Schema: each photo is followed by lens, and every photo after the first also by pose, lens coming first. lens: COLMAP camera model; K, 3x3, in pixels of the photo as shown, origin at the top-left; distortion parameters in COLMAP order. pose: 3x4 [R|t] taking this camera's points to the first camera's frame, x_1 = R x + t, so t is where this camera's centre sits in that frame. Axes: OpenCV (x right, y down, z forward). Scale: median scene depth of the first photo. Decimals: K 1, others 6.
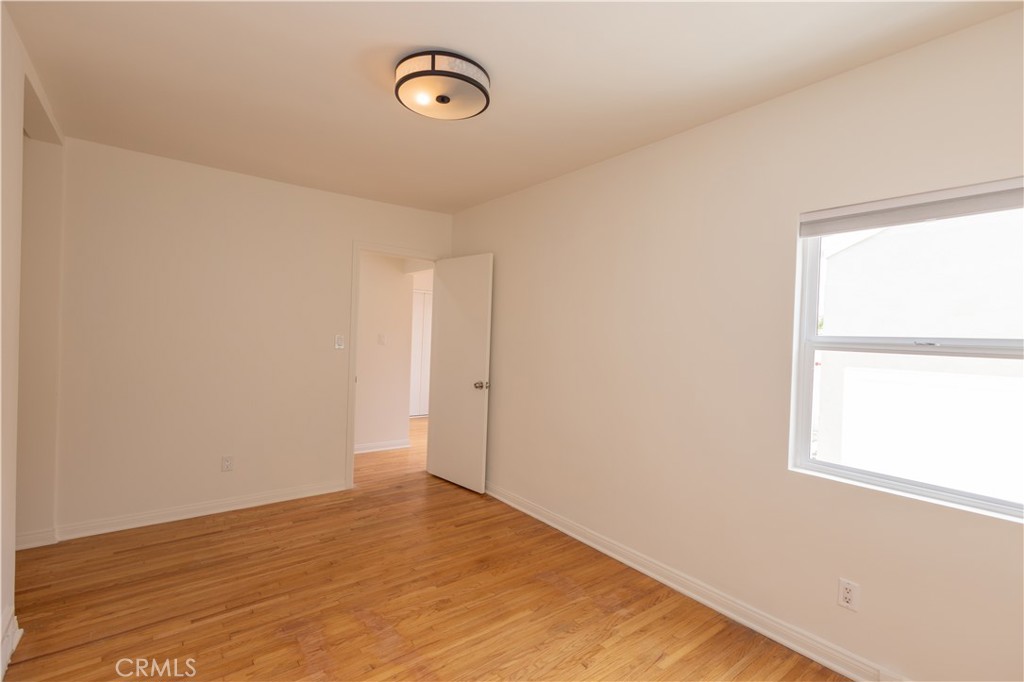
lens RADIAL K [[464.3, 0, 511.4], [0, 464.3, 341.2], [0, 0, 1]] dist [0.009756, -0.004543]
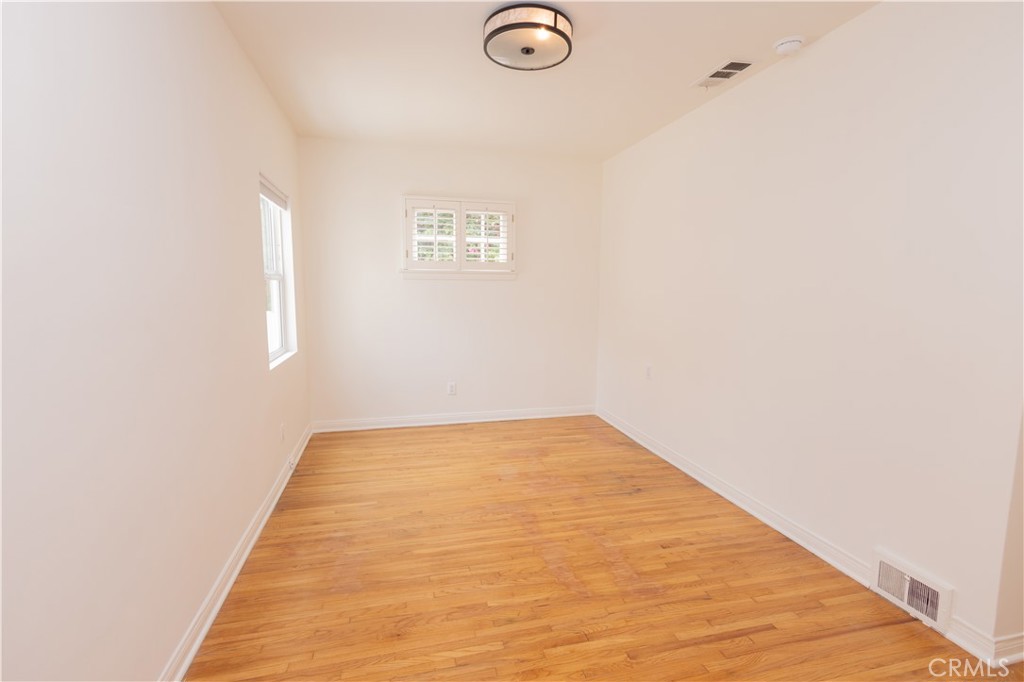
lens RADIAL K [[464.3, 0, 510.3], [0, 464.3, 340.7], [0, 0, 1]] dist [0.009756, -0.004543]
pose [[-0.912841, -0.082608, 0.399870, -0.525352], [-0.029857, 0.990203, 0.136403, -0.008746], [-0.407221, 0.112575, -0.906365, 1.832077]]
